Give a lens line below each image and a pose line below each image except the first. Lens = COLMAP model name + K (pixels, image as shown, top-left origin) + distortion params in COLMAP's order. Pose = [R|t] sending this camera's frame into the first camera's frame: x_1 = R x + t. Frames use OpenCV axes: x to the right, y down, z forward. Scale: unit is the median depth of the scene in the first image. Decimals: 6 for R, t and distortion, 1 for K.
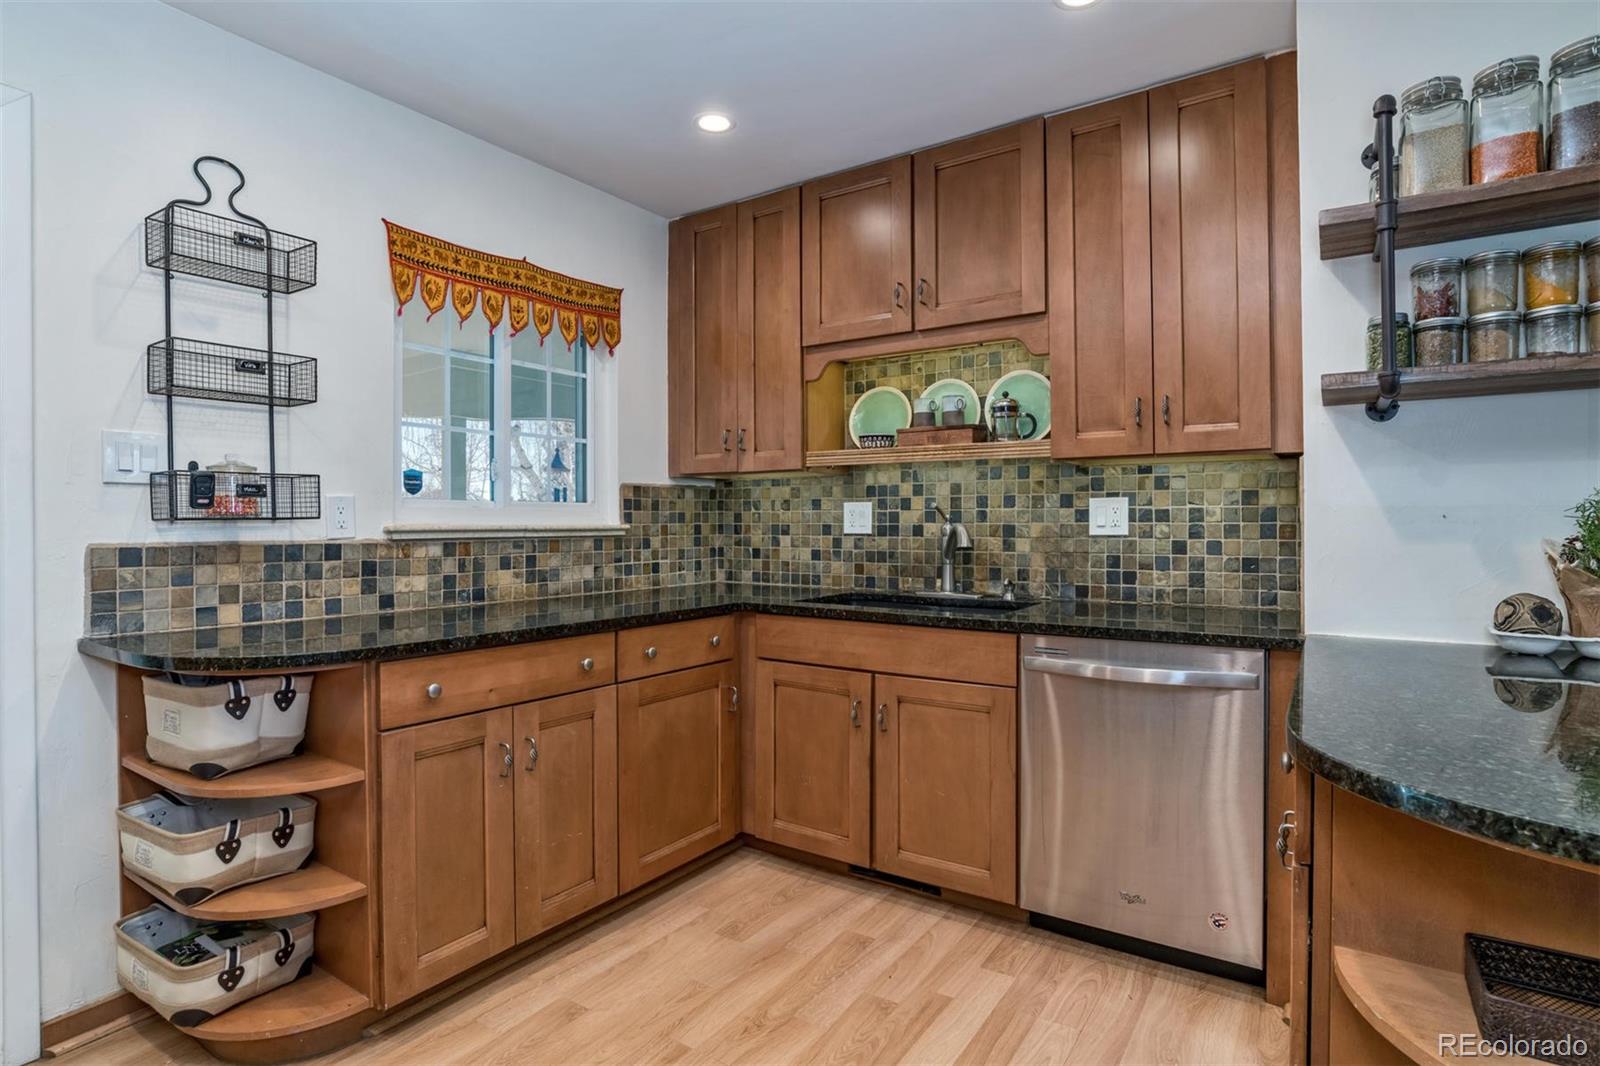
lens RADIAL K [[813.1, 0, 812.8], [0, 813.1, 527.3], [0, 0, 1]] dist [-0.055655, 0.022039]
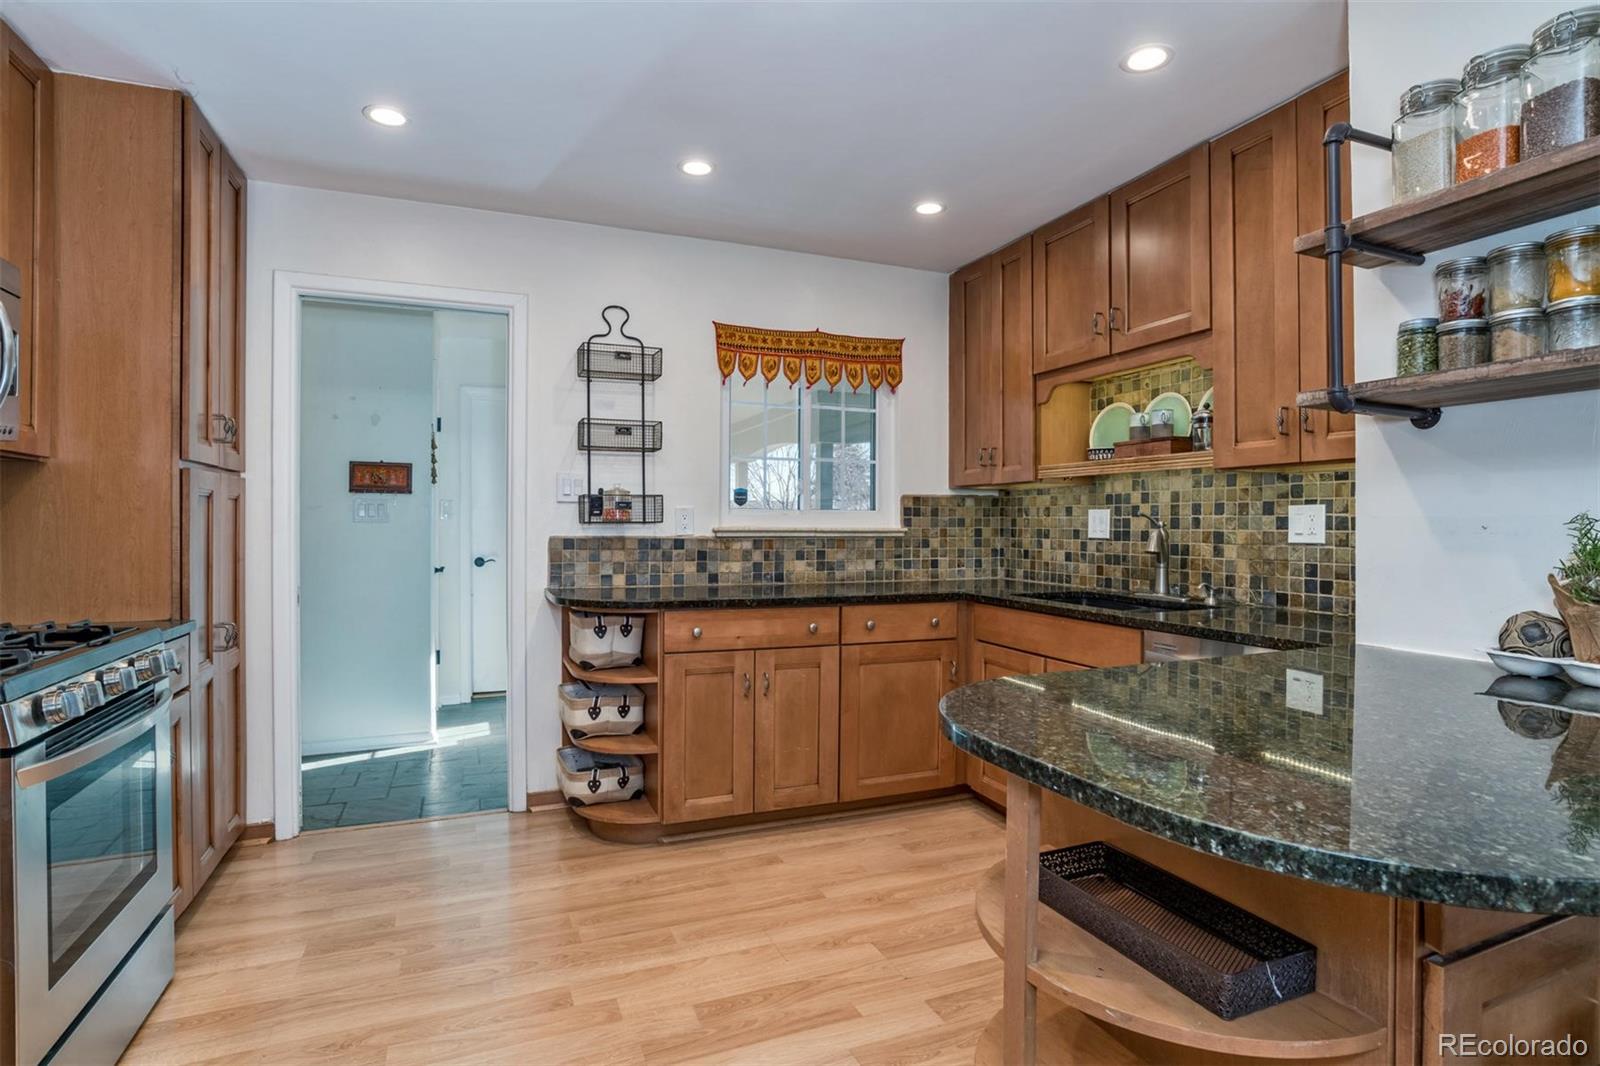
lens RADIAL K [[813.1, 0, 813.1], [0, 813.1, 528.4], [0, 0, 1]] dist [-0.055655, 0.022039]
pose [[0.833965, 0.009274, -0.551739, 0.438977], [-0.010111, 0.999948, 0.001524, -0.003951], [0.551725, 0.004308, 0.834015, -0.152208]]
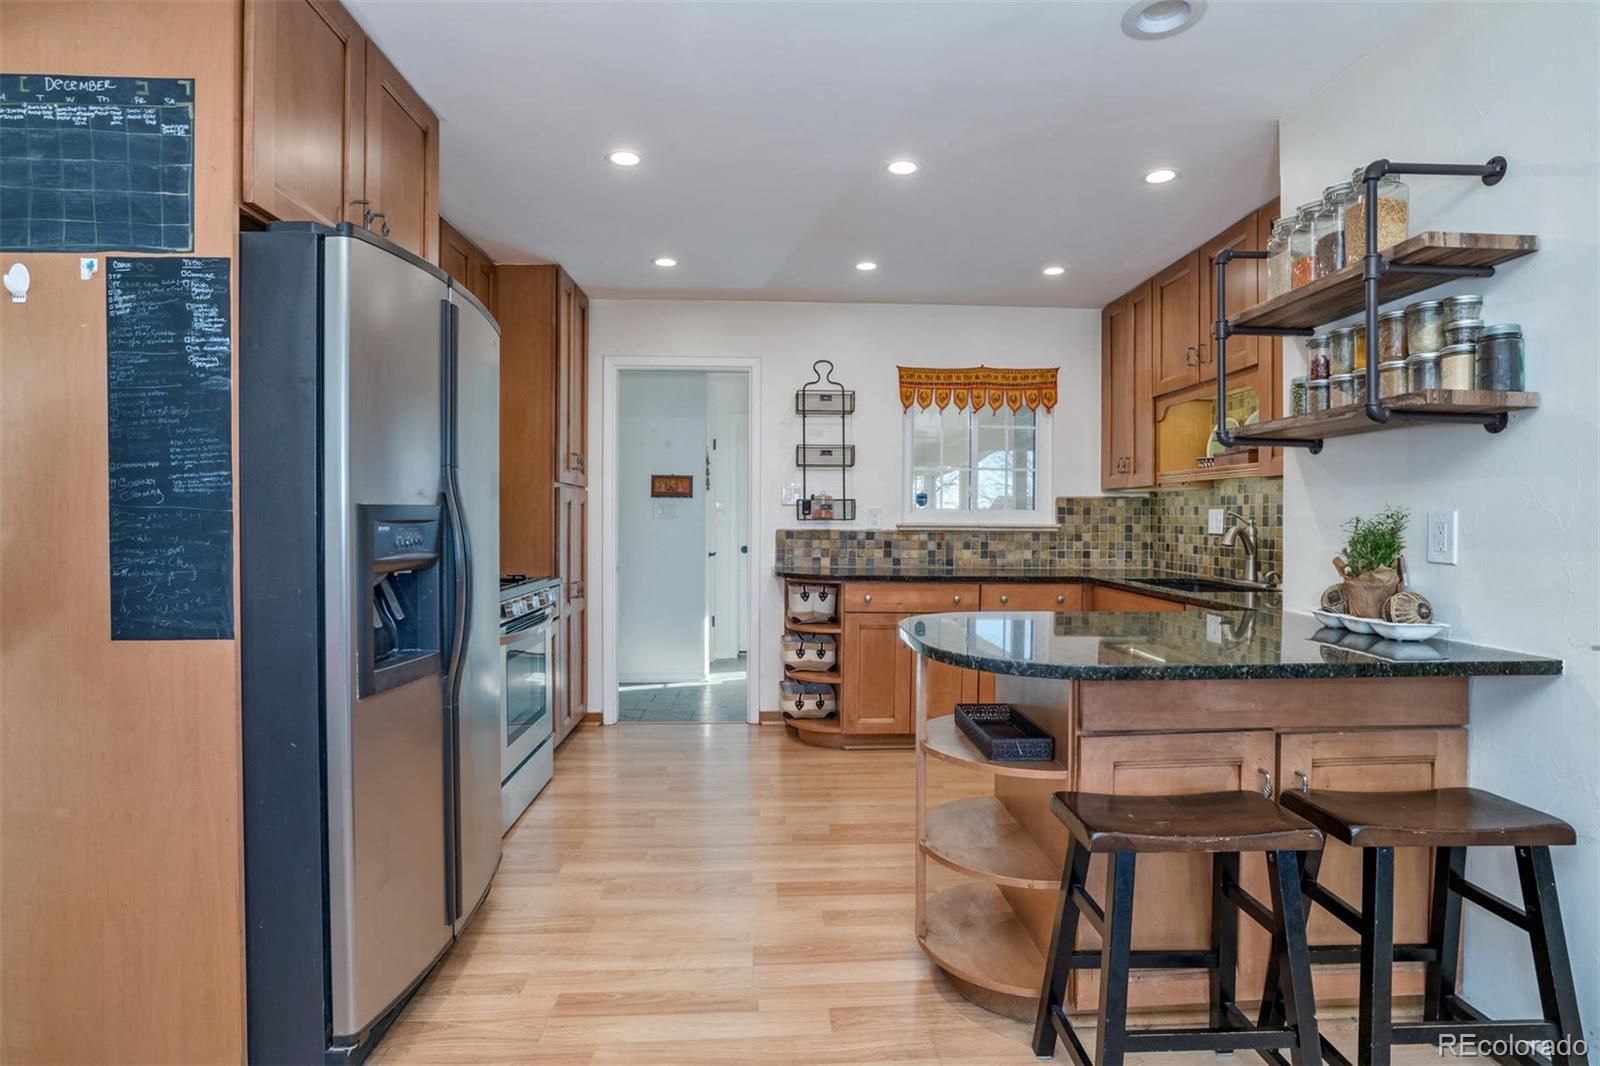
lens RADIAL K [[813.1, 0, 815.1], [0, 813.1, 528.2], [0, 0, 1]] dist [-0.055655, 0.022039]
pose [[0.601171, 0.016553, -0.798949, 0.899261], [-0.013087, 0.999855, 0.010868, -0.008461], [0.799013, 0.003922, 0.601301, -0.339904]]
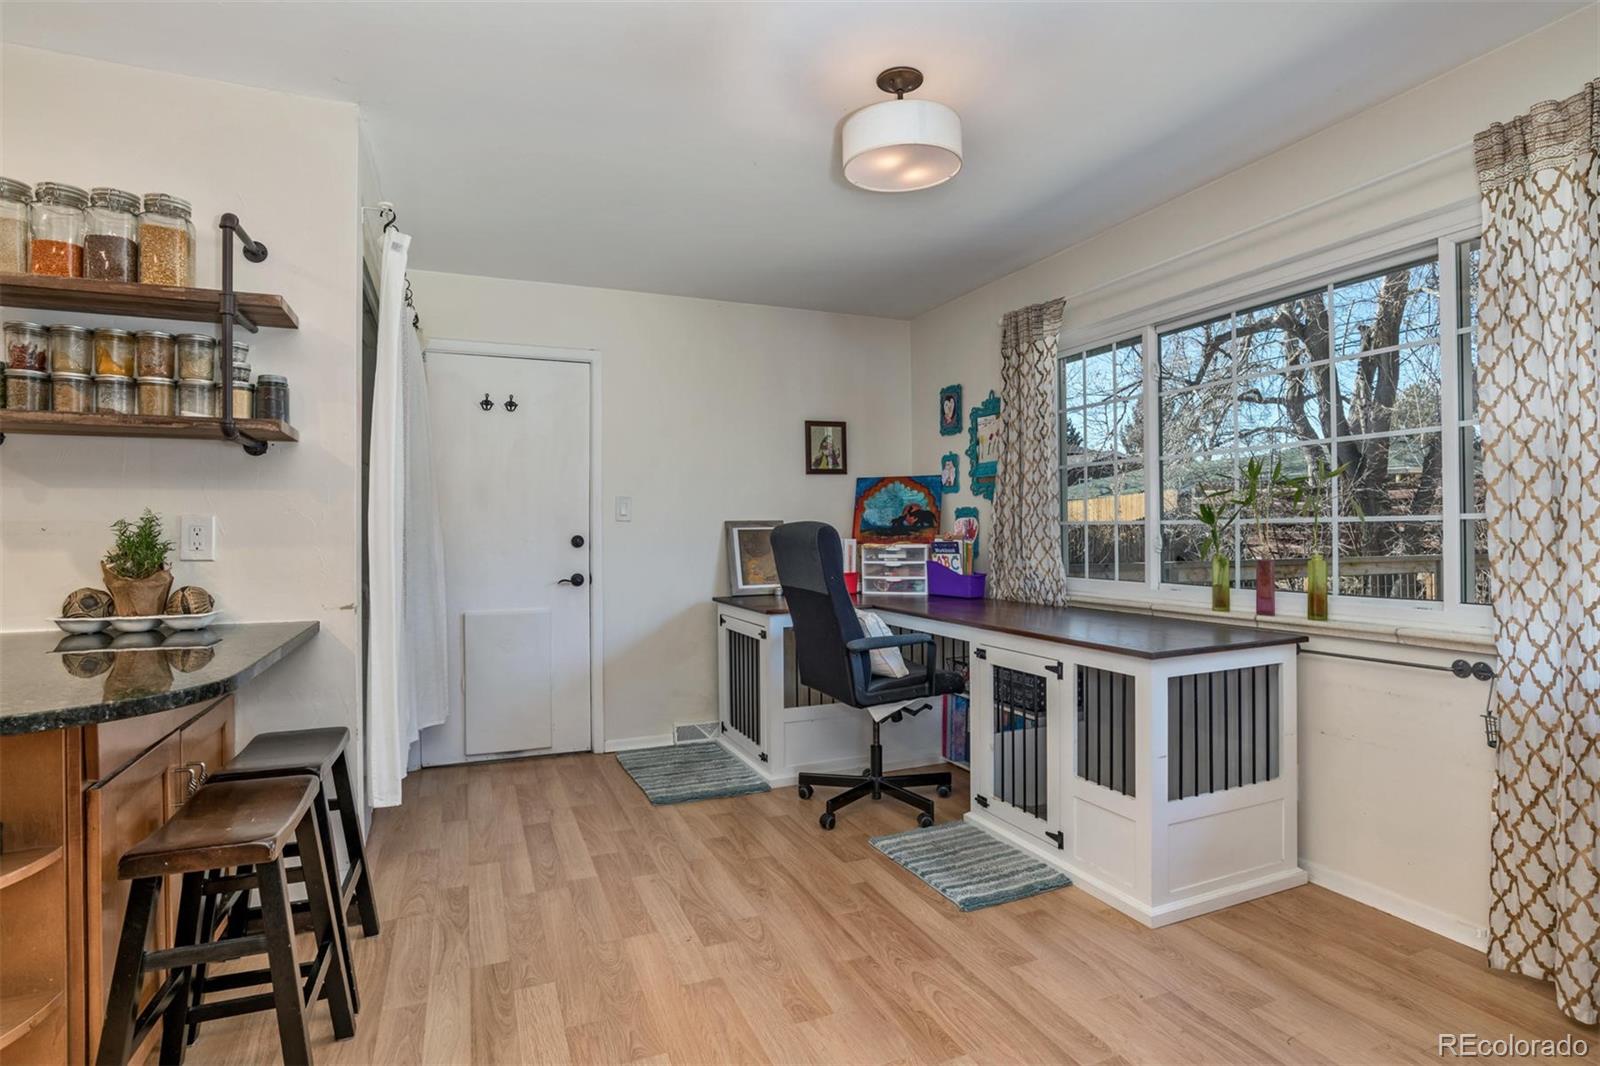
lens RADIAL K [[813.1, 0, 809.9], [0, 813.1, 528.4], [0, 0, 1]] dist [-0.055655, 0.022039]
pose [[0.547427, 0.004143, 0.836843, 0.285876], [0.004845, 0.999955, -0.008119, 0.000505], [-0.836840, 0.008499, 0.547382, -0.460794]]
